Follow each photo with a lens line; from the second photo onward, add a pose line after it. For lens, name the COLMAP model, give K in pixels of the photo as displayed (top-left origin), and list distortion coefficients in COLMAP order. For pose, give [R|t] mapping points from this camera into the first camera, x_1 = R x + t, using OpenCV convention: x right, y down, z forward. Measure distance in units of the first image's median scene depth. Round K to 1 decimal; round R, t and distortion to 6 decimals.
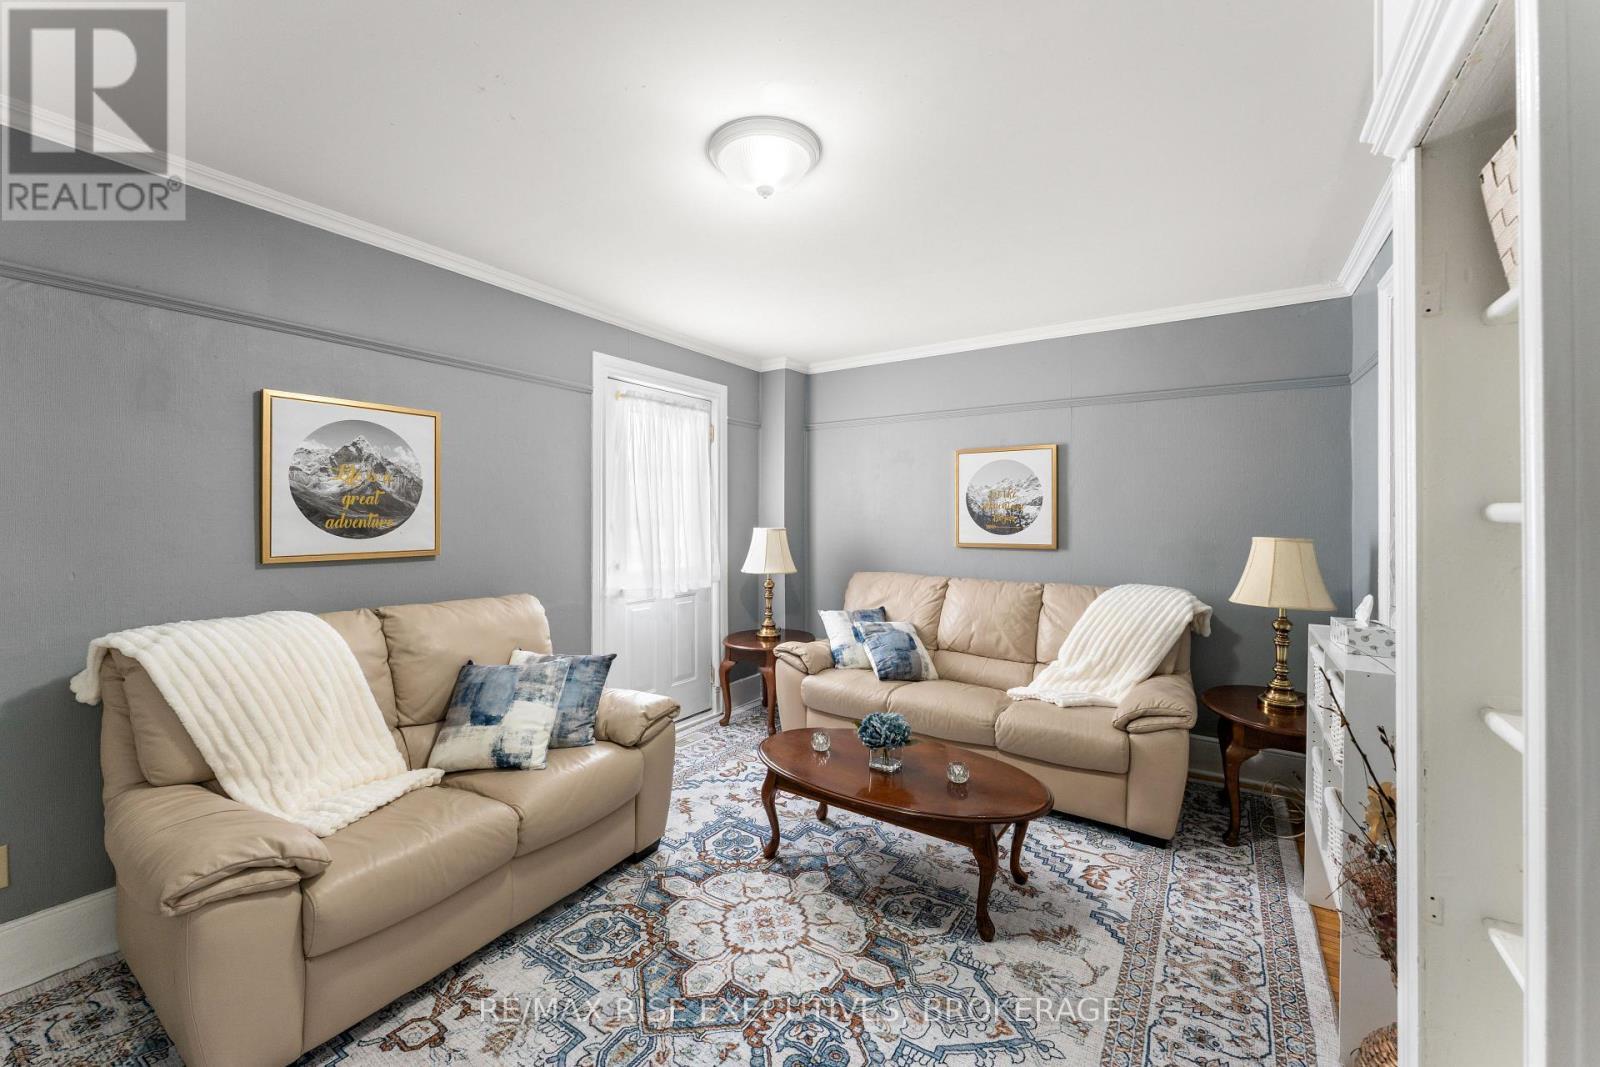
lens RADIAL K [[647.6, 0, 803.8], [0, 647.6, 518.3], [0, 0, 1]] dist [0.001010, 0.000586]
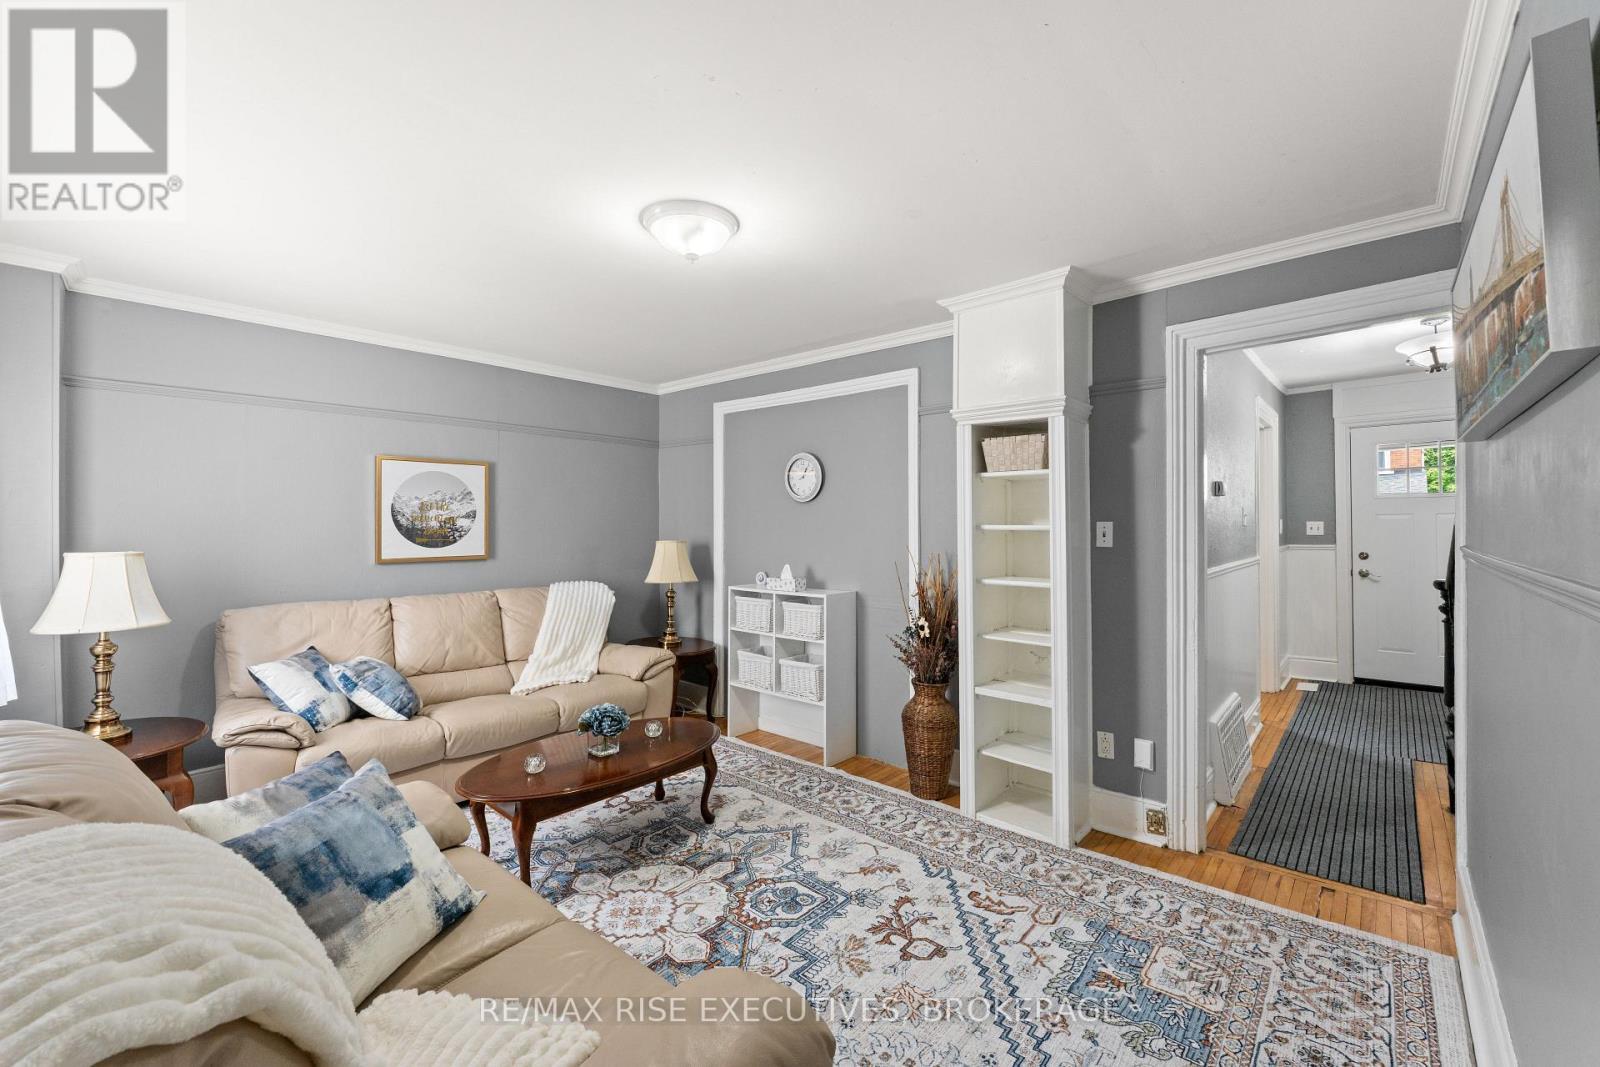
lens RADIAL K [[647.6, 0, 809.3], [0, 647.6, 525.5], [0, 0, 1]] dist [0.001010, 0.000586]
pose [[0.131139, -0.004592, 0.991353, -0.820712], [0.008505, 0.999958, 0.003507, -0.009651], [-0.991327, 0.007971, 0.131173, 0.434918]]
